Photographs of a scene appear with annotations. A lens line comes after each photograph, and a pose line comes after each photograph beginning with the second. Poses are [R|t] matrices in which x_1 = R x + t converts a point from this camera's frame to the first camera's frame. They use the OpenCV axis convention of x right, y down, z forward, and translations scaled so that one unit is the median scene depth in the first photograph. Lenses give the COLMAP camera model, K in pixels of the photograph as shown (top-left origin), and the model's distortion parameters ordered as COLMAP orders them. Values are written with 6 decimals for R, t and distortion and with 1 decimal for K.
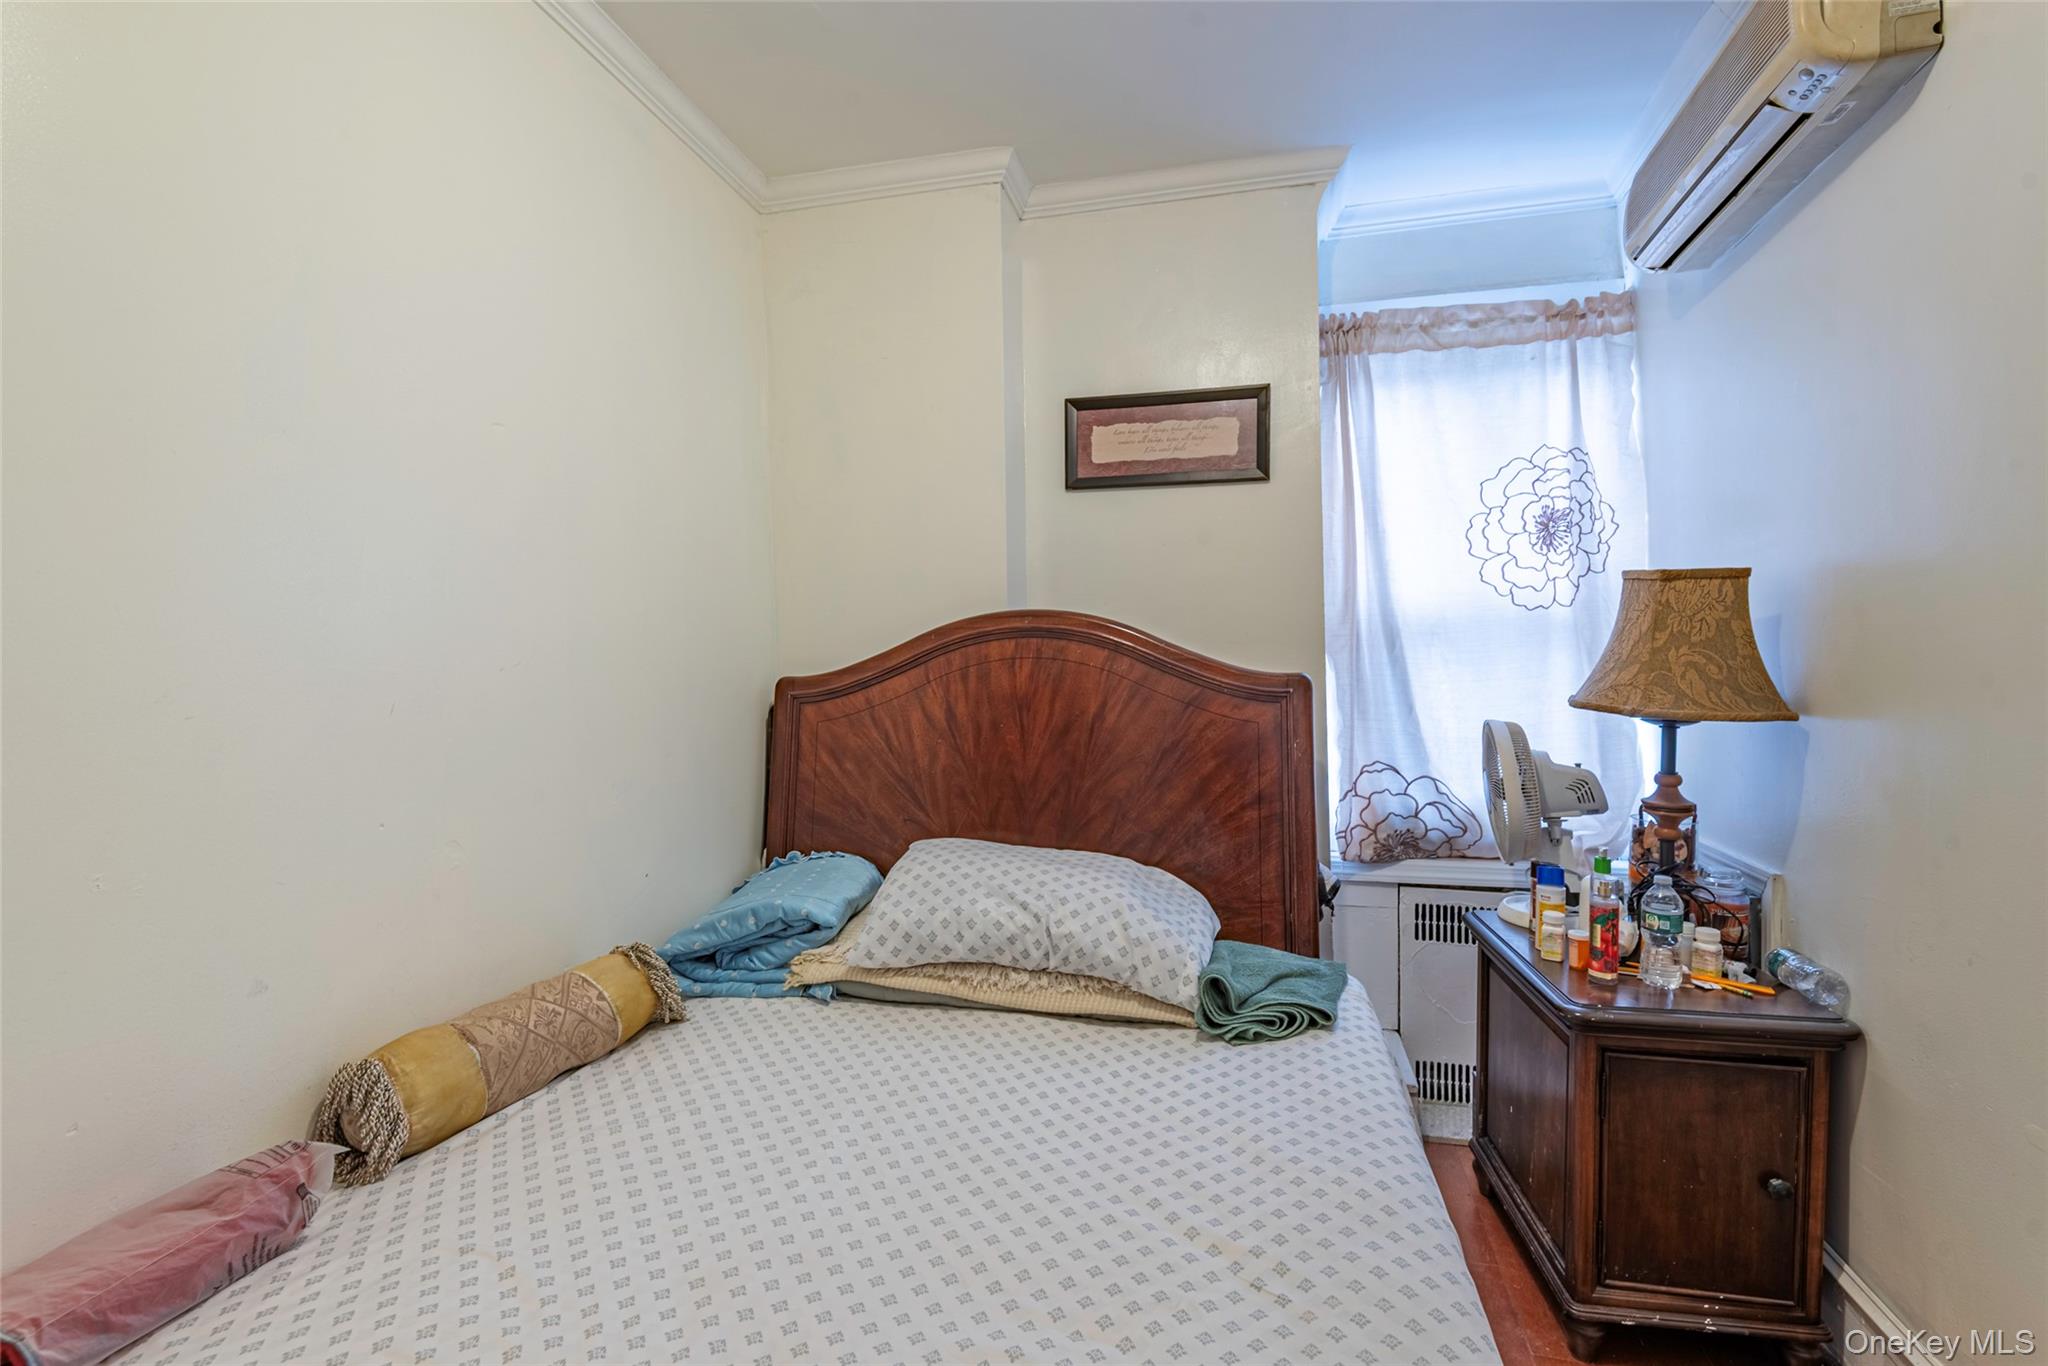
lens RADIAL K [[986.6, 0, 1024.0], [0, 986.6, 683.0], [0, 0, 1]] dist [0.036535, -0.029172]
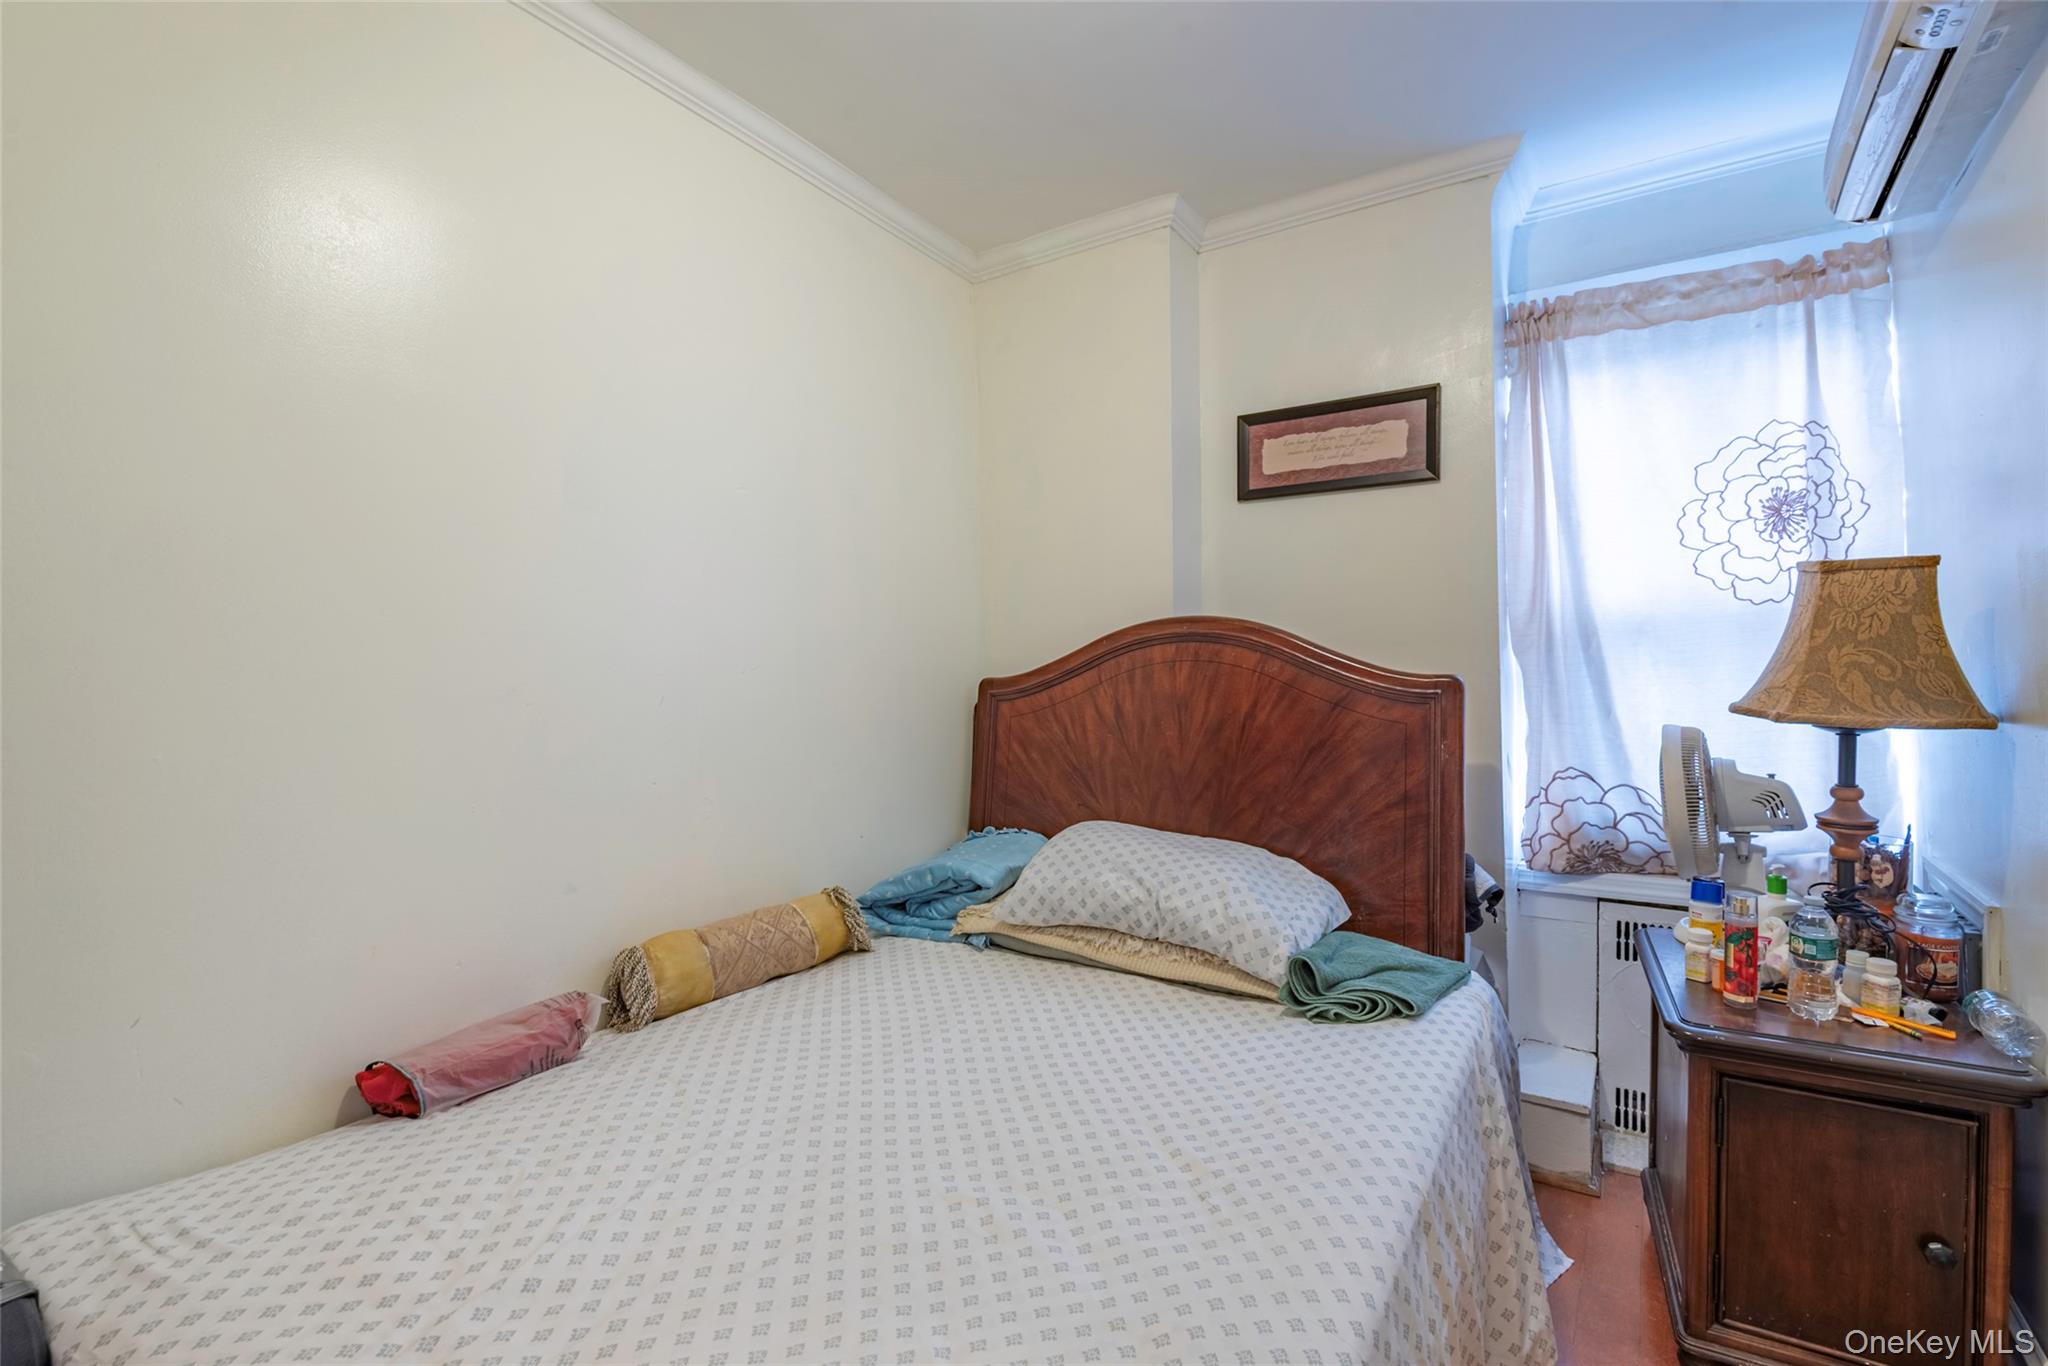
lens RADIAL K [[919.7, 0, 951.6], [0, 919.7, 685.9], [0, 0, 1]] dist [0.027478, -0.014895]
pose [[0.939210, 0.004530, -0.343312, 0.136535], [-0.003712, 0.999988, 0.003039, 0.000562], [0.343322, -0.001580, 0.939216, -0.051846]]
